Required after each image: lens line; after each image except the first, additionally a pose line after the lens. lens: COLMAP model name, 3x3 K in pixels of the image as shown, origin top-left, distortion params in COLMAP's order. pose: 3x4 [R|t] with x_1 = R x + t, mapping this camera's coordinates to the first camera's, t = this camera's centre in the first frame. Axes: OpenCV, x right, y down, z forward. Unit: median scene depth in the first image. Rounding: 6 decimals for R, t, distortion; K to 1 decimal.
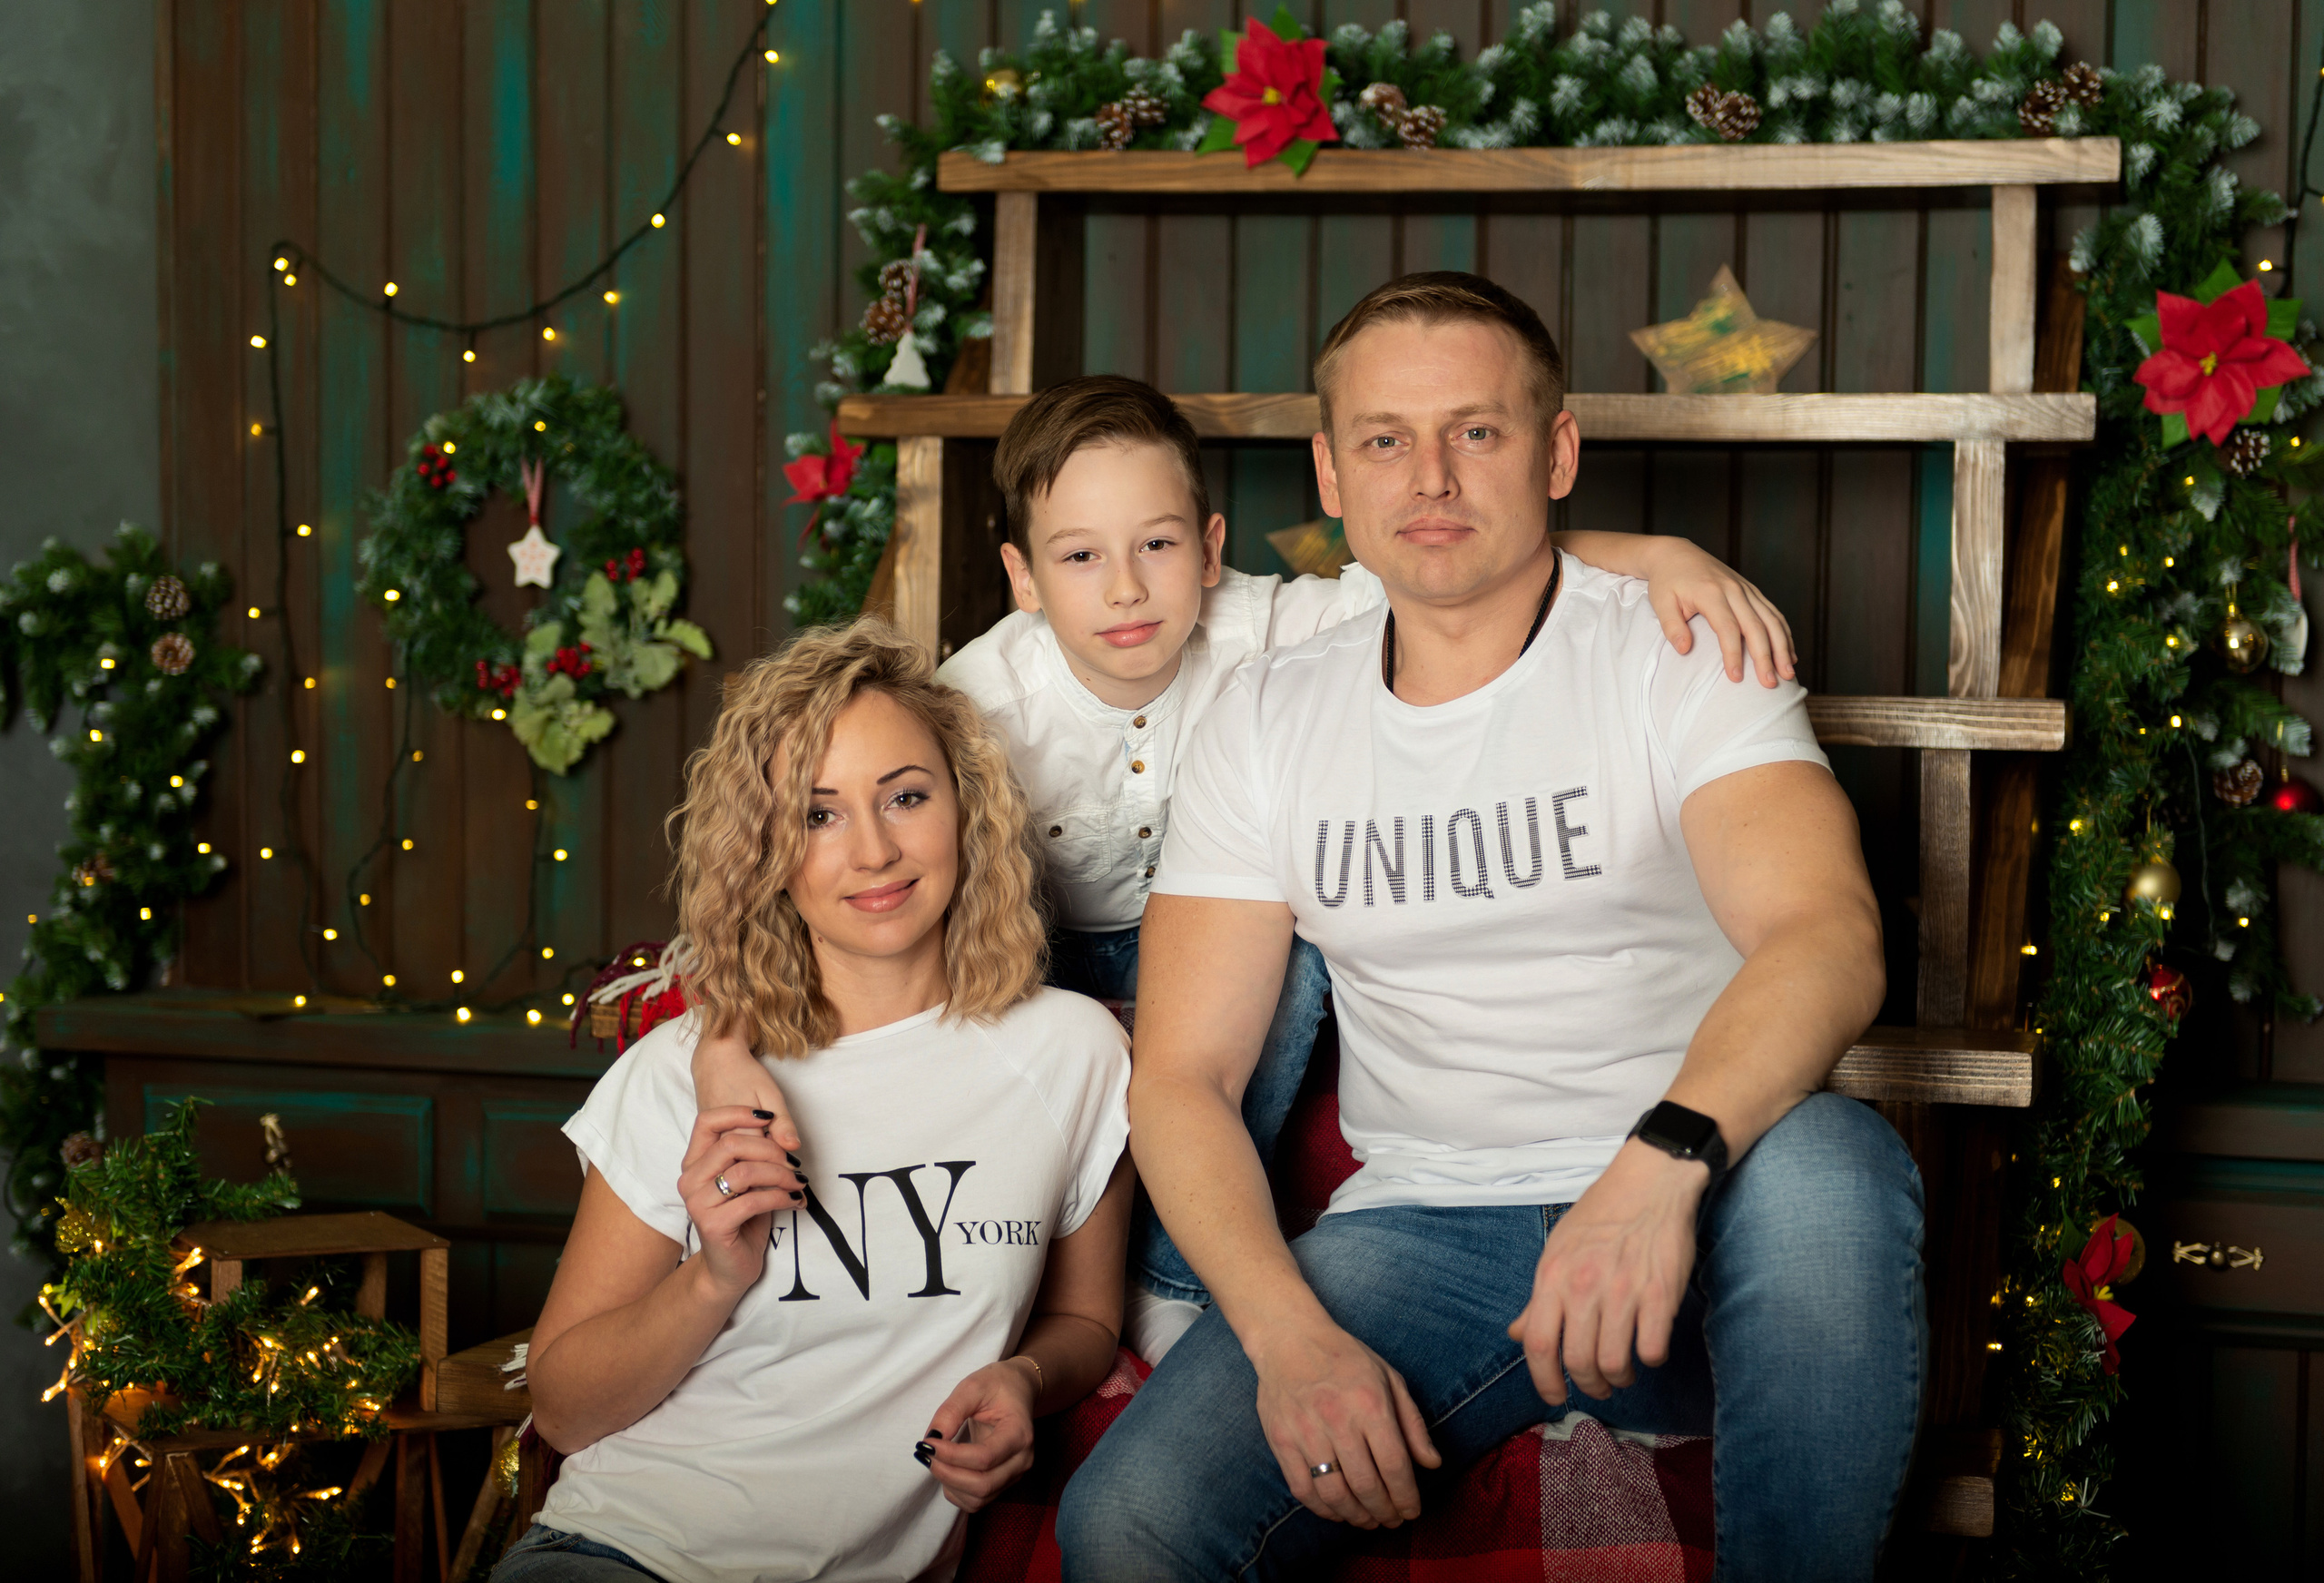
lens RADIAL K [[3799.7, 0, 1162.0], [0, 3799.7, 791.5], [0, 0, 1]] dist [0.009465, 0.099102]
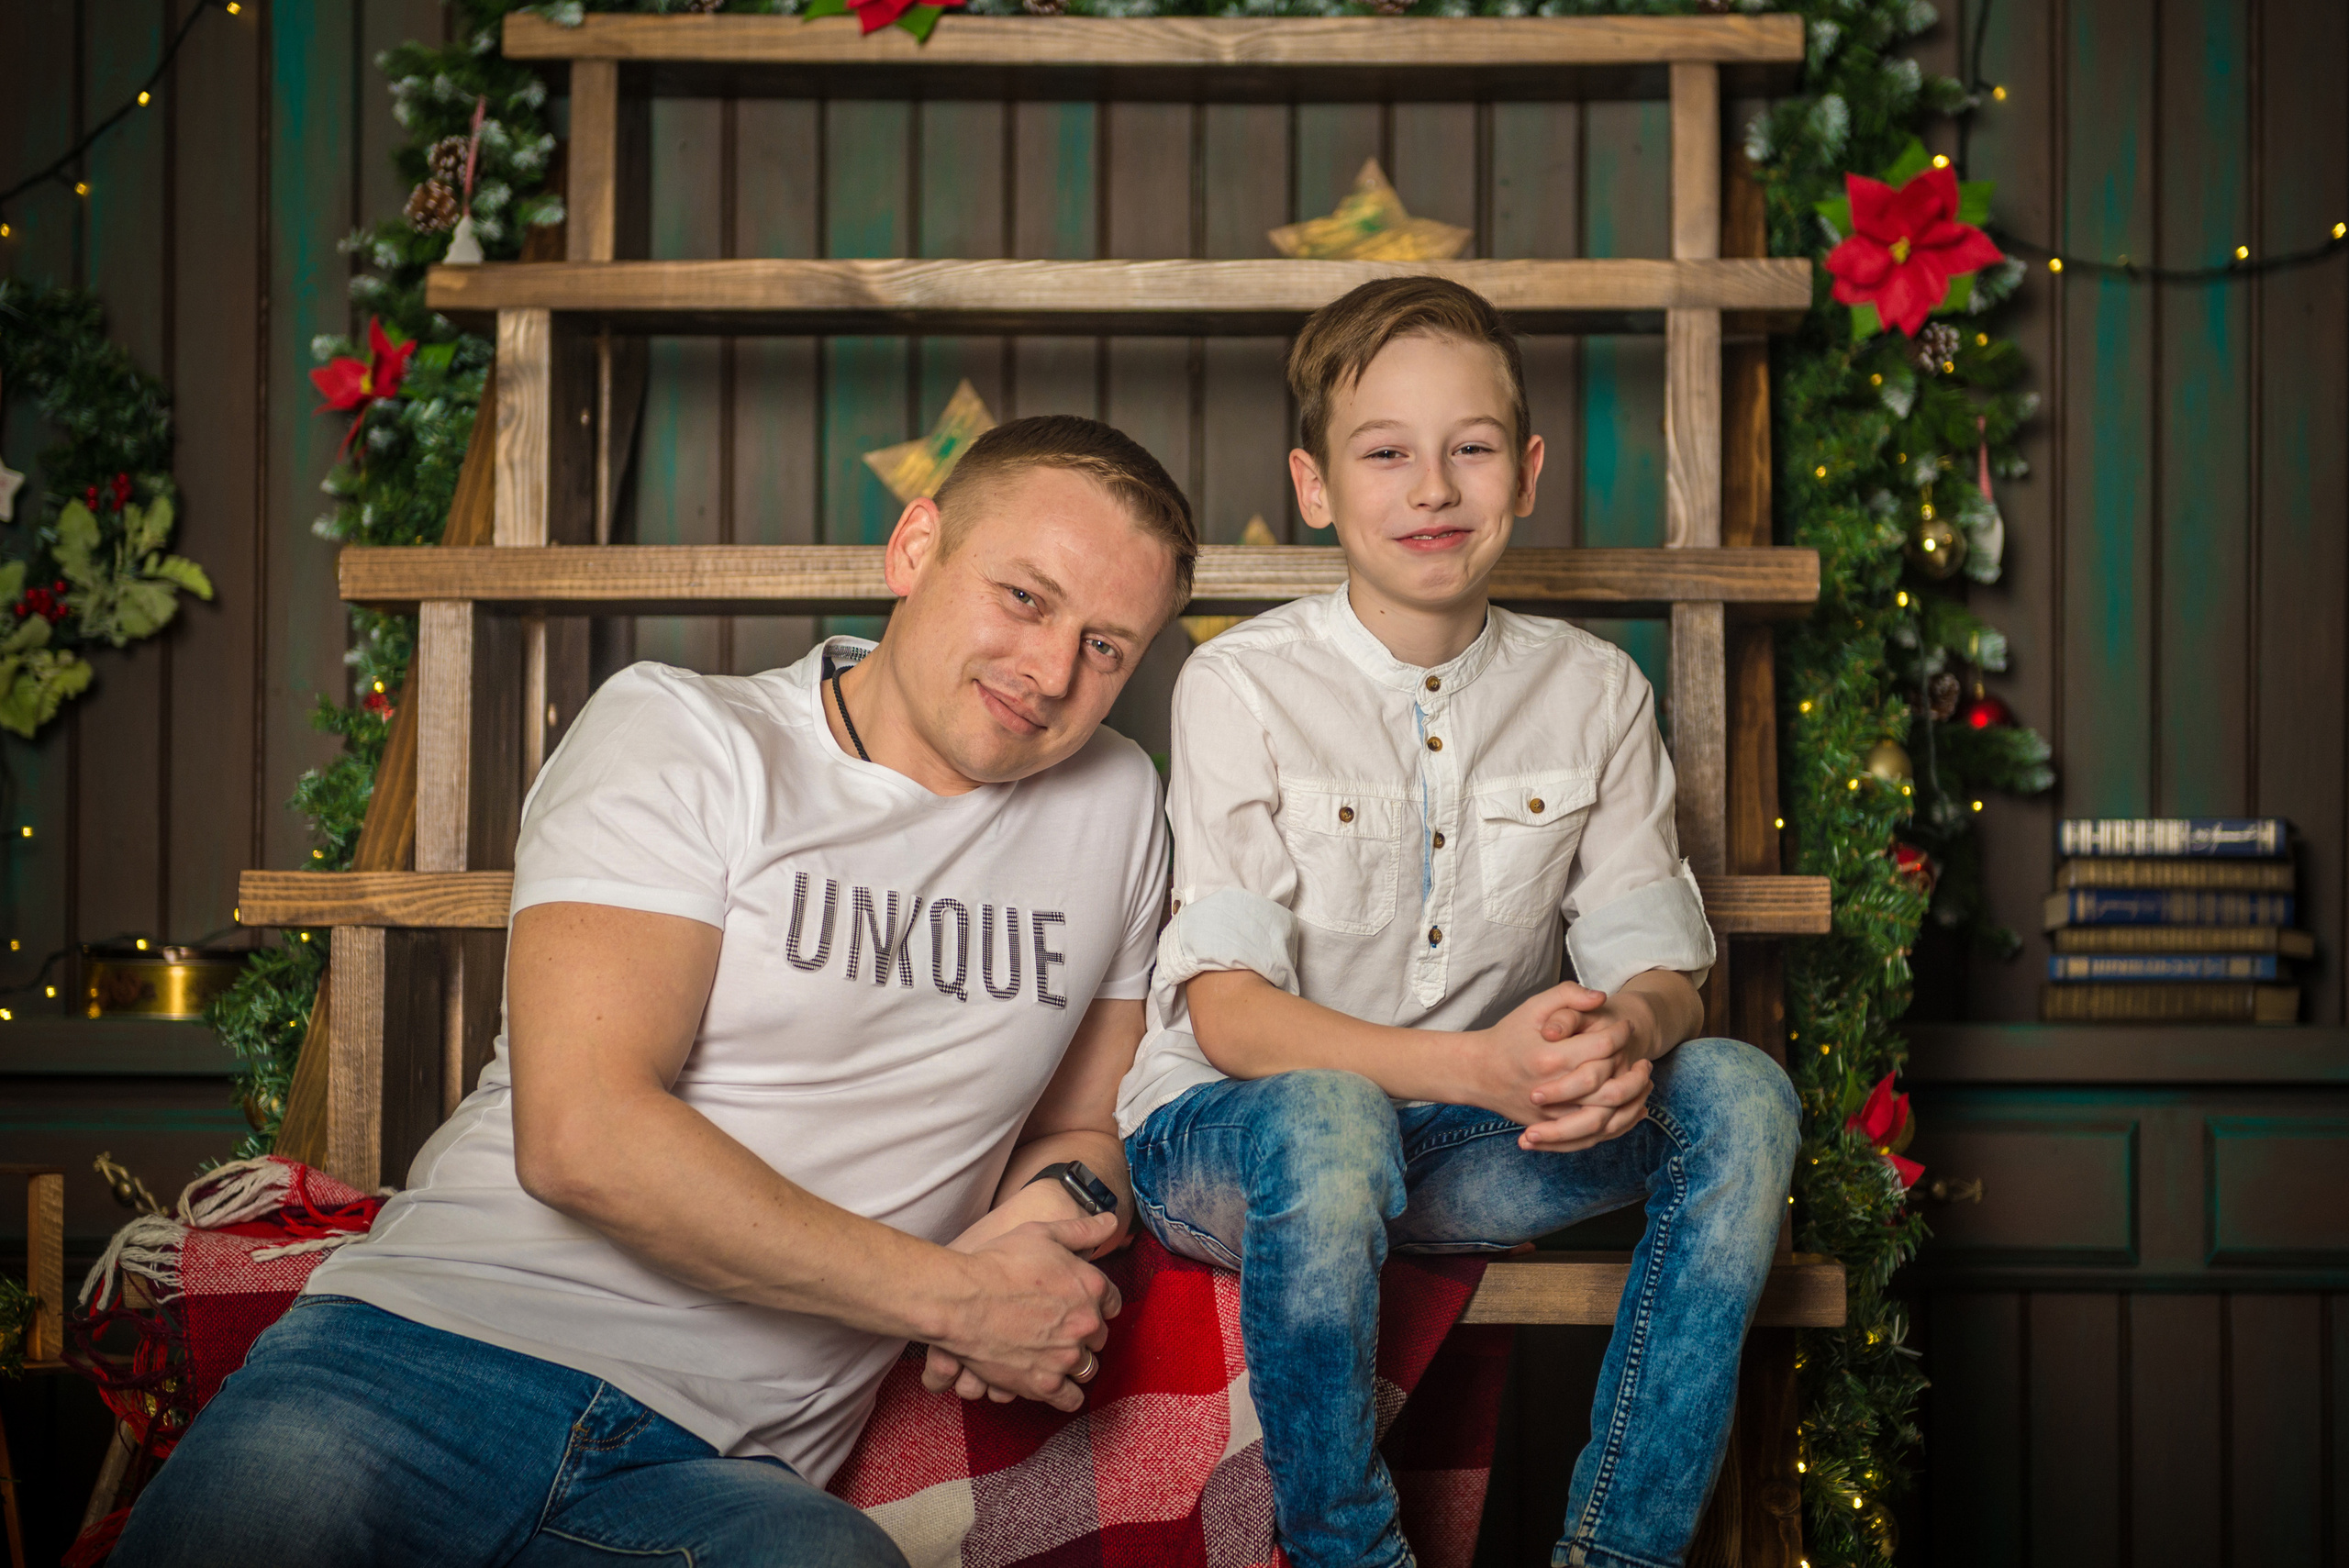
lens RADIAL K [[4899.0, 0, 1266.6], [0, 4899.0, 782.4], [0, 0, 1]] dist [0.014807, -0.166437]
pose [[0.976384, -0.004235, 0.216001, -0.134442], [0.020655, 0.997058, -0.073818, 0.099750], [-0.215053, 0.076536, 0.973599, -0.137993]]
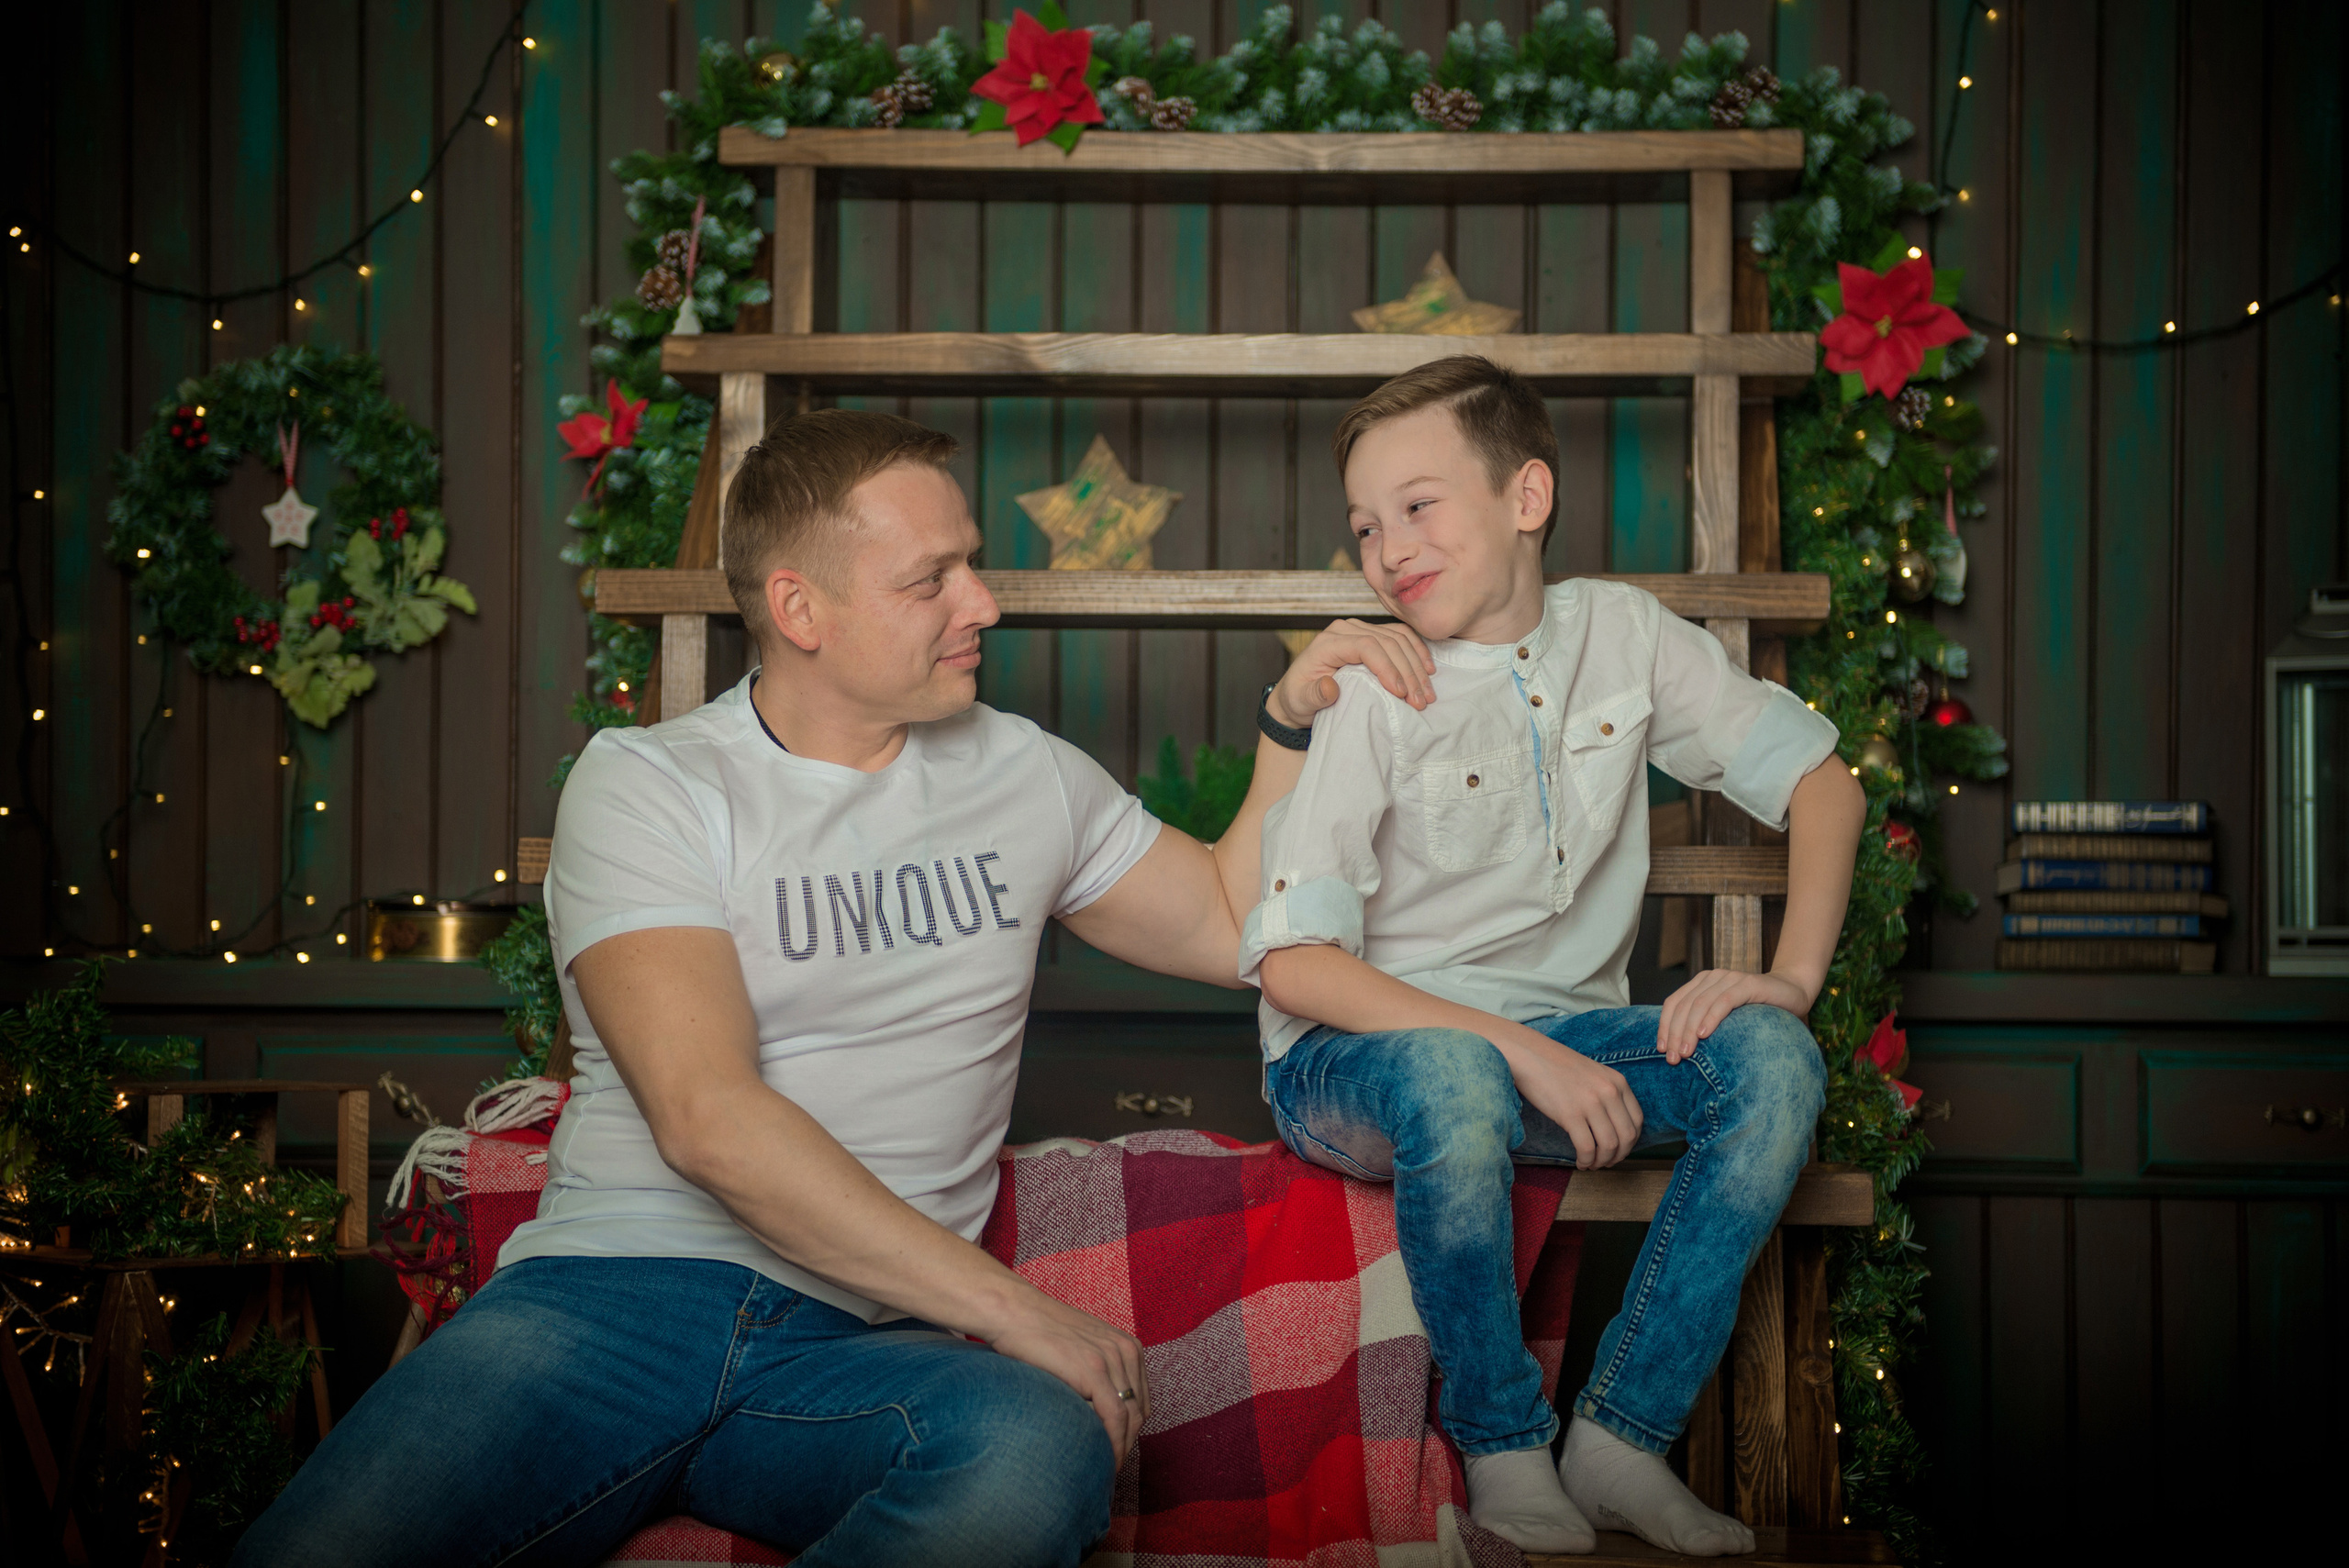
lens RADIAL K [[3943.9, 0, 1213.9], [0, 3943.9, 787.9], [0, 0, 1]] dist [0.142409, -0.070023]
pose [[0.978419, -0.001458, 0.206627, -0.155574], [0.016279, 0.997411, -0.070046, 0.098158], [-0.205990, 0.071898, 0.975909, -0.102292]]
